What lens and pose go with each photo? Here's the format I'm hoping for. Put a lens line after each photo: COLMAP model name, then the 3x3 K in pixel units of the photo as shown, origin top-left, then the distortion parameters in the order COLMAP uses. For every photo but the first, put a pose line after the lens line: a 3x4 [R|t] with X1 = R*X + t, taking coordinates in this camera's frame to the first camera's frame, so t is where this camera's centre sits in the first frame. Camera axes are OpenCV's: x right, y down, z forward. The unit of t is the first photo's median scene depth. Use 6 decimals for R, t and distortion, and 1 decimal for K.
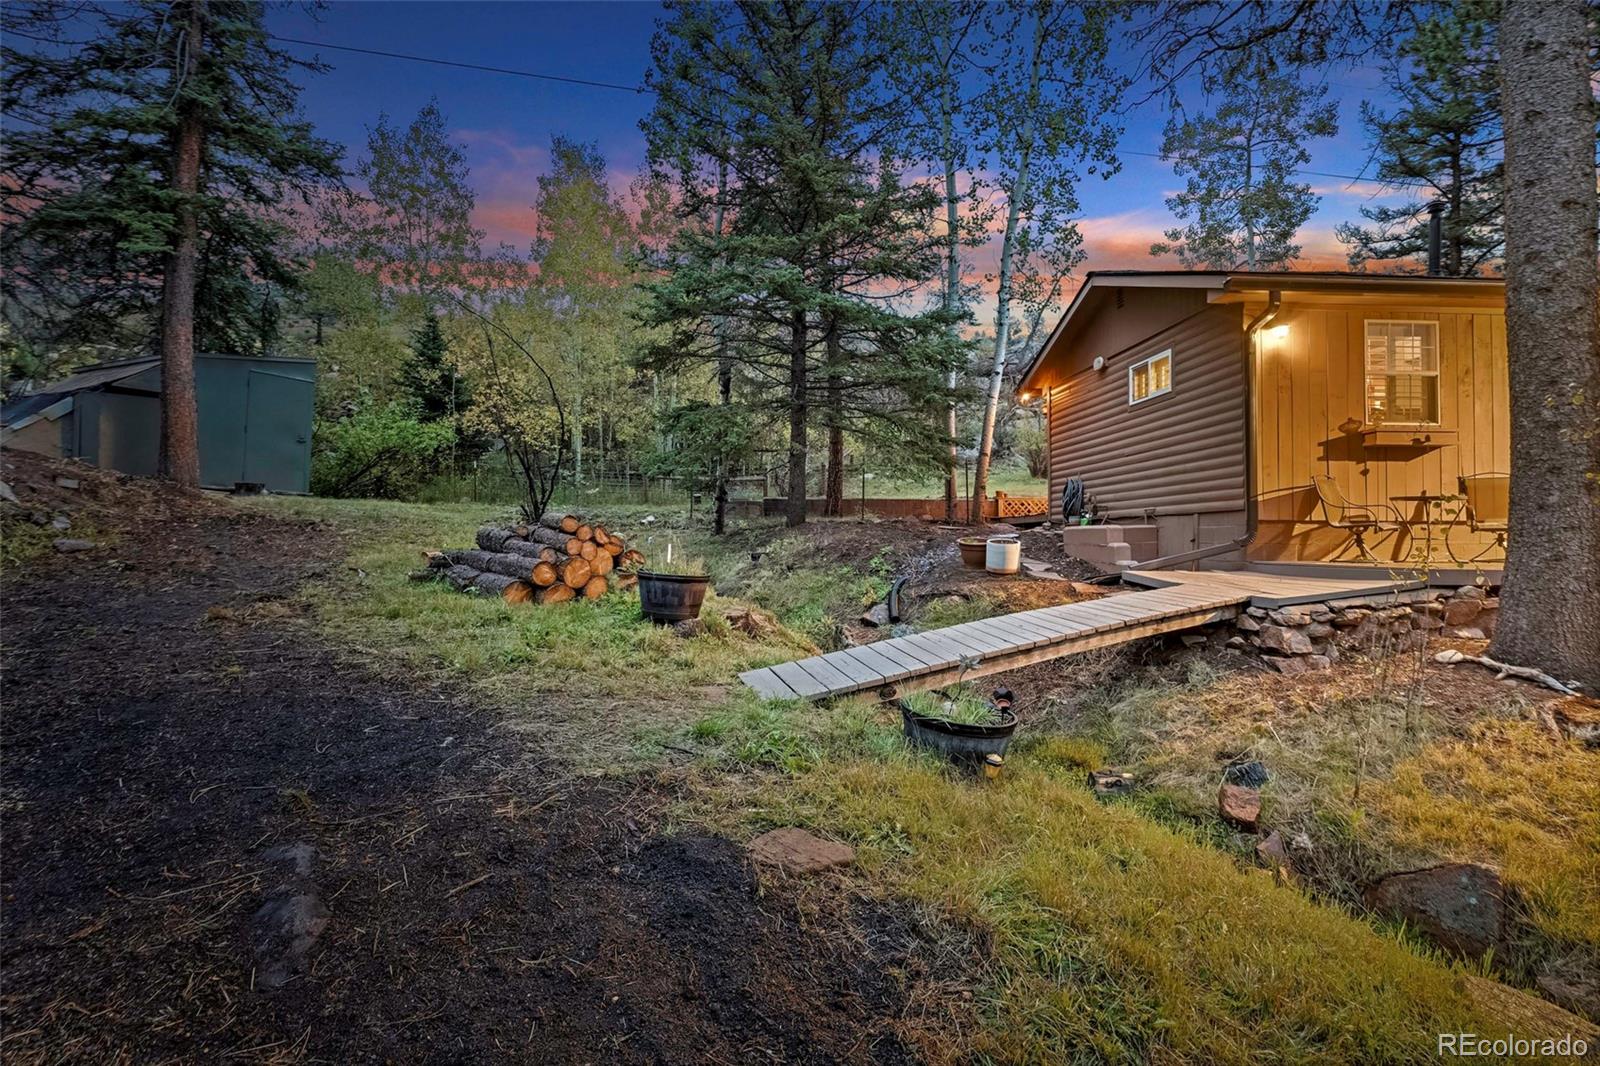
lens RADIAL K [[833.6, 0, 800.0], [0, 833.6, 533.0], [0, 0, 1]] dist [-0.001579, -0.000534]
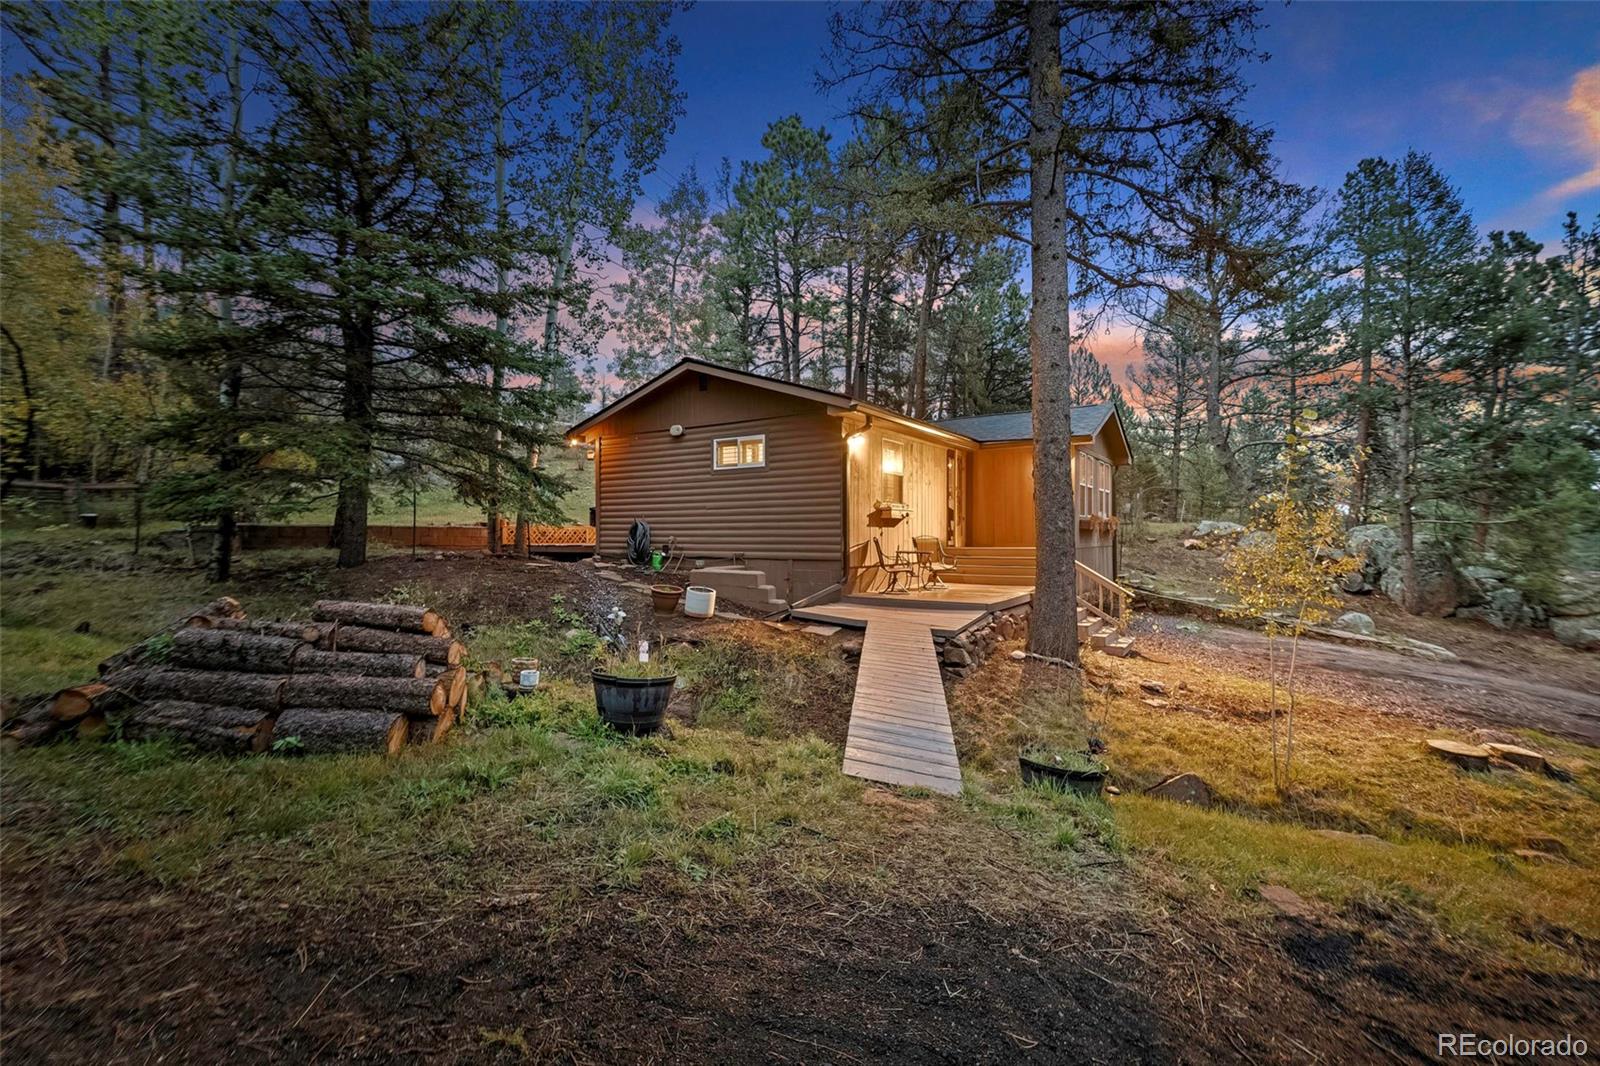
lens RADIAL K [[698.3, 0, 788.5], [0, 698.3, 530.8], [0, 0, 1]] dist [-0.000470, -0.000512]
pose [[0.611764, 0.005524, 0.791021, -0.484030], [-0.009443, 0.999955, 0.000320, -0.078095], [-0.790984, -0.007665, 0.611789, 0.326590]]
